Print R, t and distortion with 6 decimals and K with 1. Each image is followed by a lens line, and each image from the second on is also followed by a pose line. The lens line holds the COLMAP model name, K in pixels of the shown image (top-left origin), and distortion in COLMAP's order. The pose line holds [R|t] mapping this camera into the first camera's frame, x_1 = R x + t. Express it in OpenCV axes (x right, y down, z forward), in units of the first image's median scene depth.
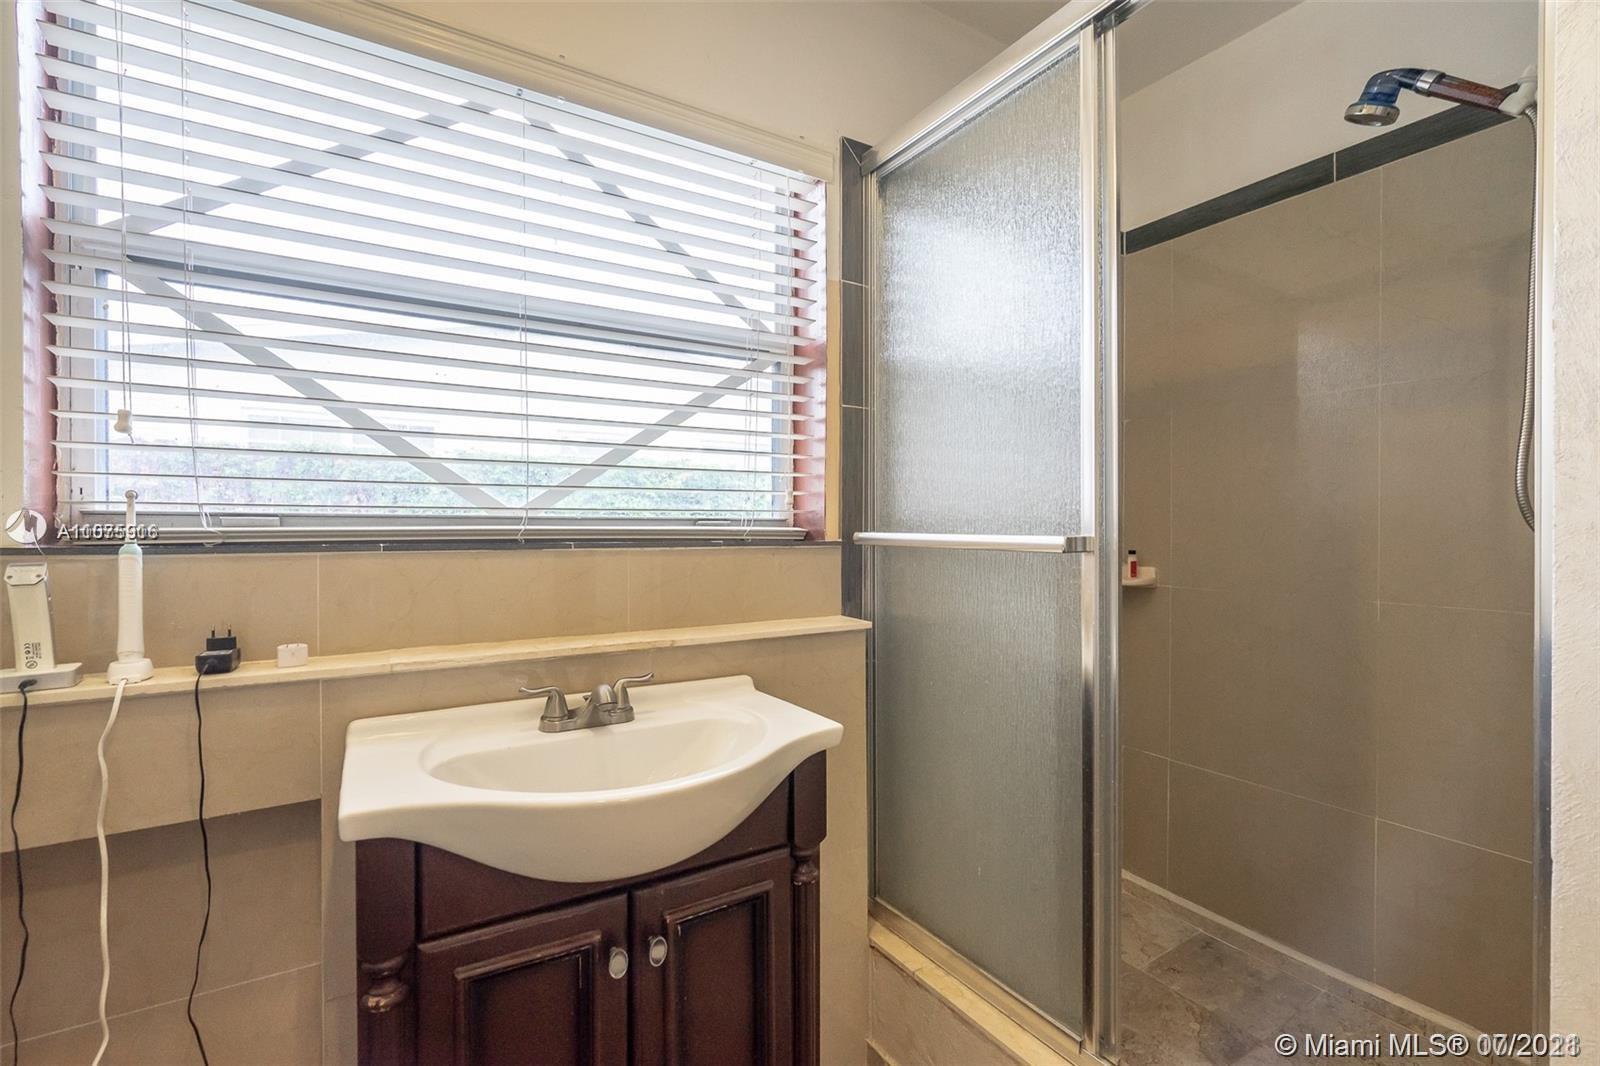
lens RADIAL K [[726.8, 0, 804.1], [0, 726.8, 535.6], [0, 0, 1]] dist [-0.004622, 0.001760]
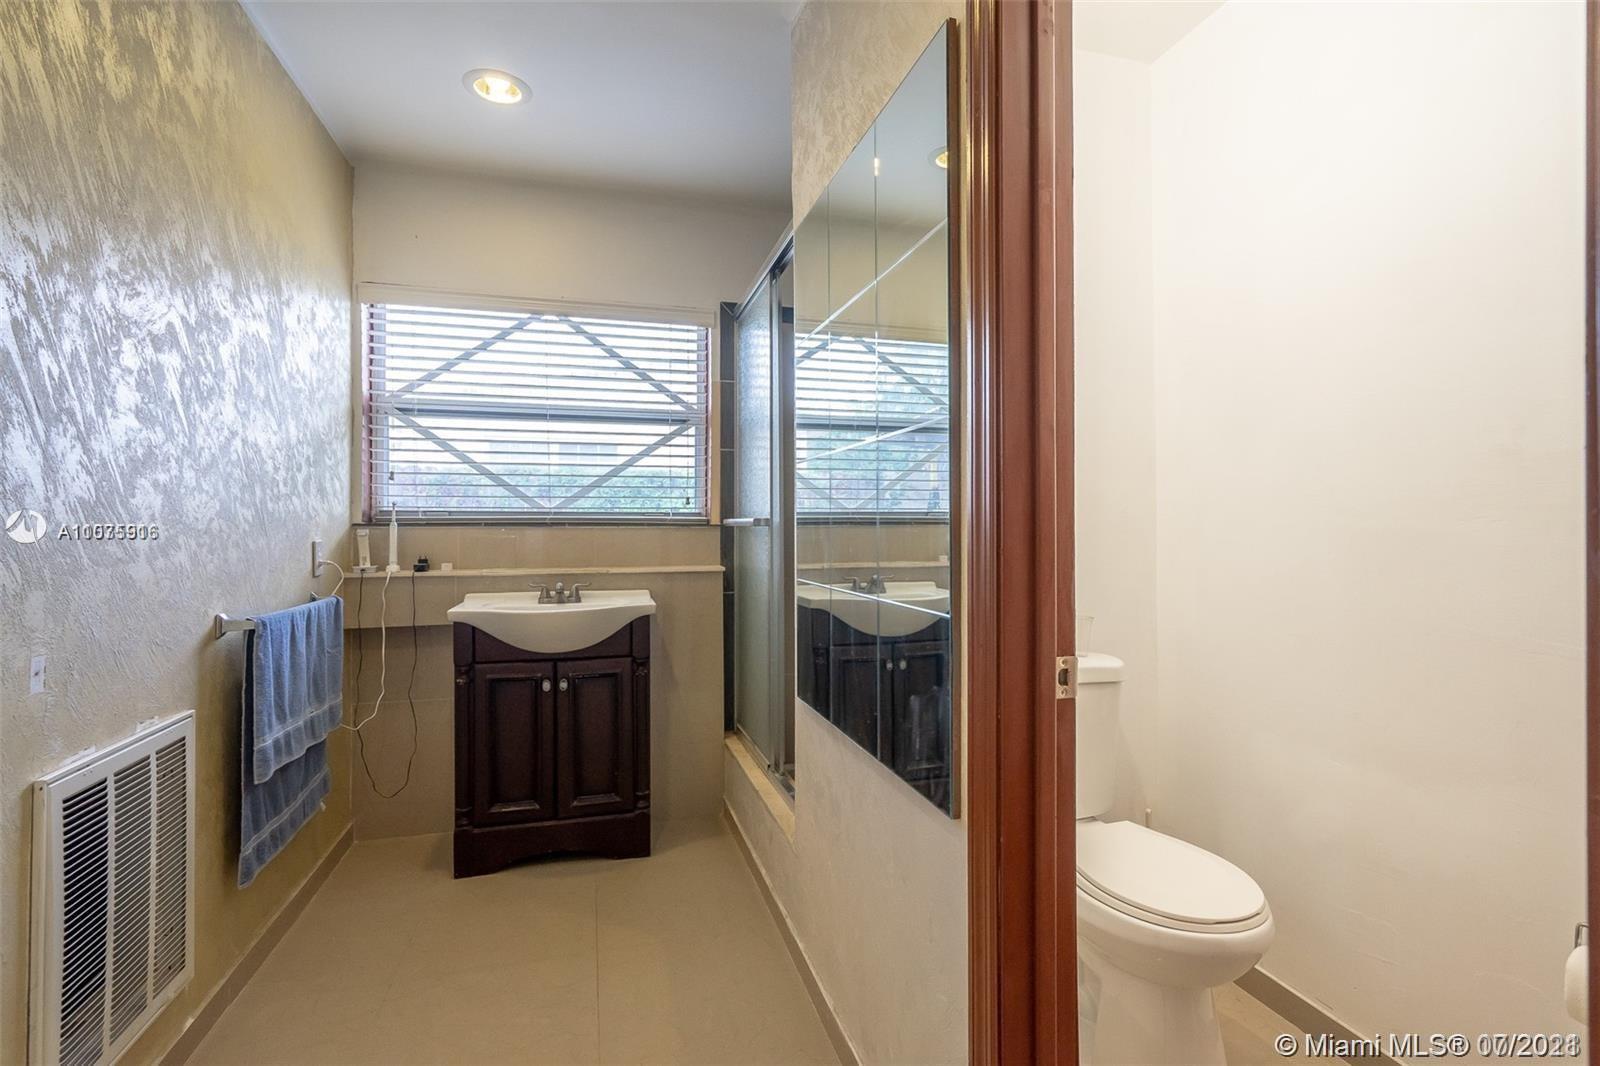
lens RADIAL K [[726.8, 0, 797.9], [0, 726.8, 524.2], [0, 0, 1]] dist [-0.004622, 0.001760]
pose [[0.963858, -0.000151, -0.266418, 1.150375], [-0.002931, 0.999933, -0.011170, 0.041060], [0.266402, 0.011547, 0.963793, -1.114327]]
